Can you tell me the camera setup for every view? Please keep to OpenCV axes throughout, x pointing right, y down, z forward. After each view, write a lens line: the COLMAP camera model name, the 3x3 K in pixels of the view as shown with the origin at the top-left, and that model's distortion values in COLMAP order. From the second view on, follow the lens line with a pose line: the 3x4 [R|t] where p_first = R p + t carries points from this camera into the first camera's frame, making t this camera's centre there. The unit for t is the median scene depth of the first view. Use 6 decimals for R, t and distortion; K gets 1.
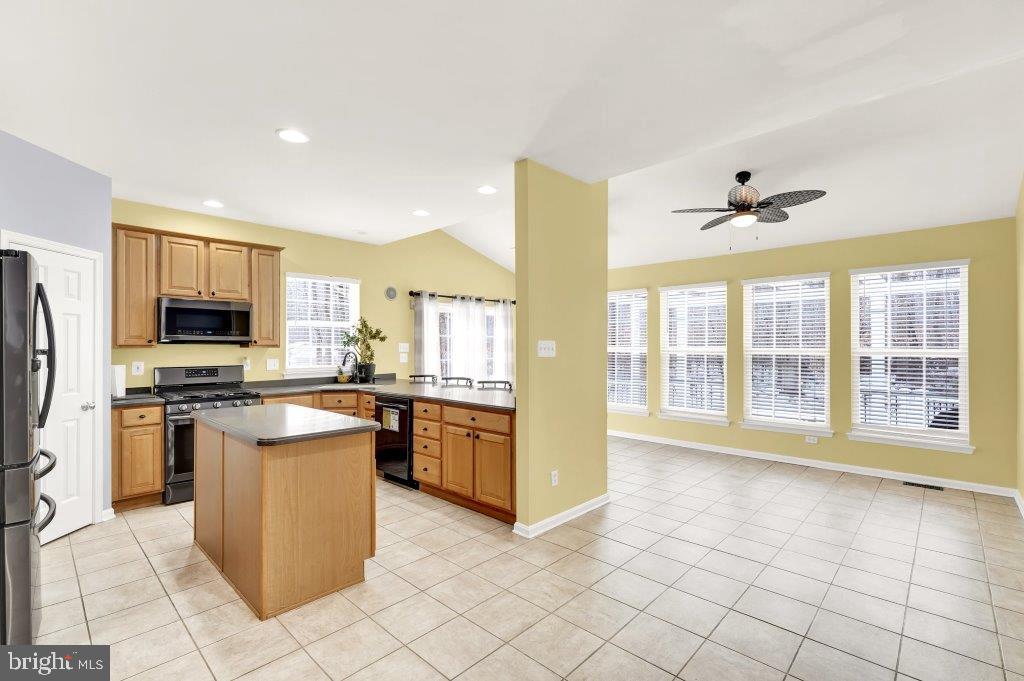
lens RADIAL K [[453.8, 0, 512.0], [0, 453.8, 340.5], [0, 0, 1]] dist [0.025586, 0.000023]
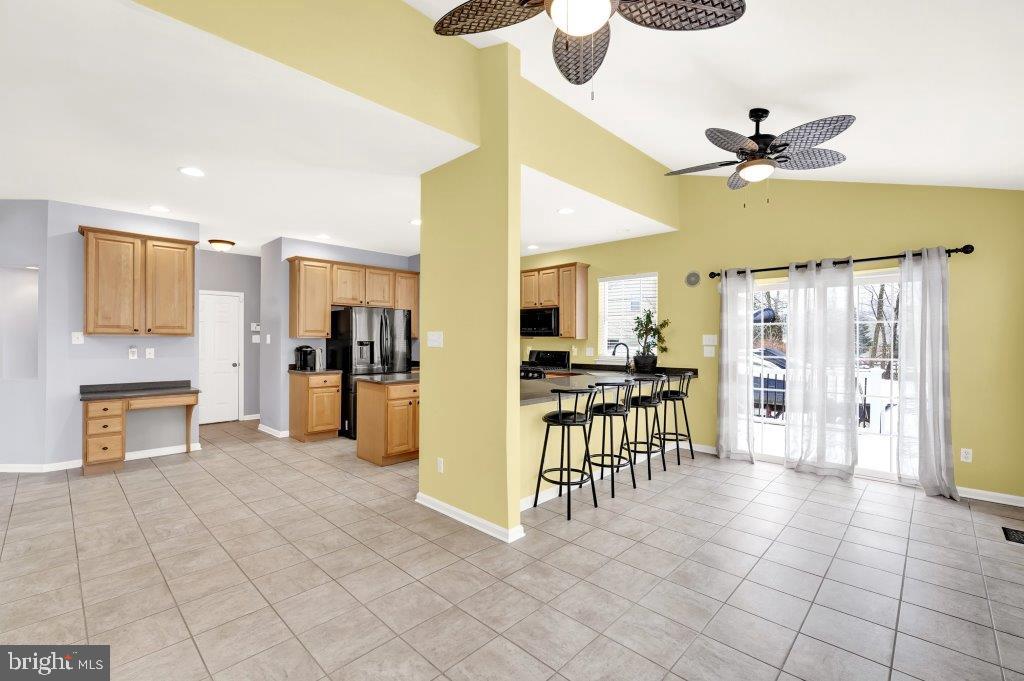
lens RADIAL K [[453.8, 0, 512.0], [0, 453.8, 340.5], [0, 0, 1]] dist [0.025586, 0.000023]
pose [[-0.003355, 0.005888, -0.999977, 0.870788], [0.004861, 0.999971, 0.005871, 0.012134], [0.999983, -0.004841, -0.003384, 0.906145]]
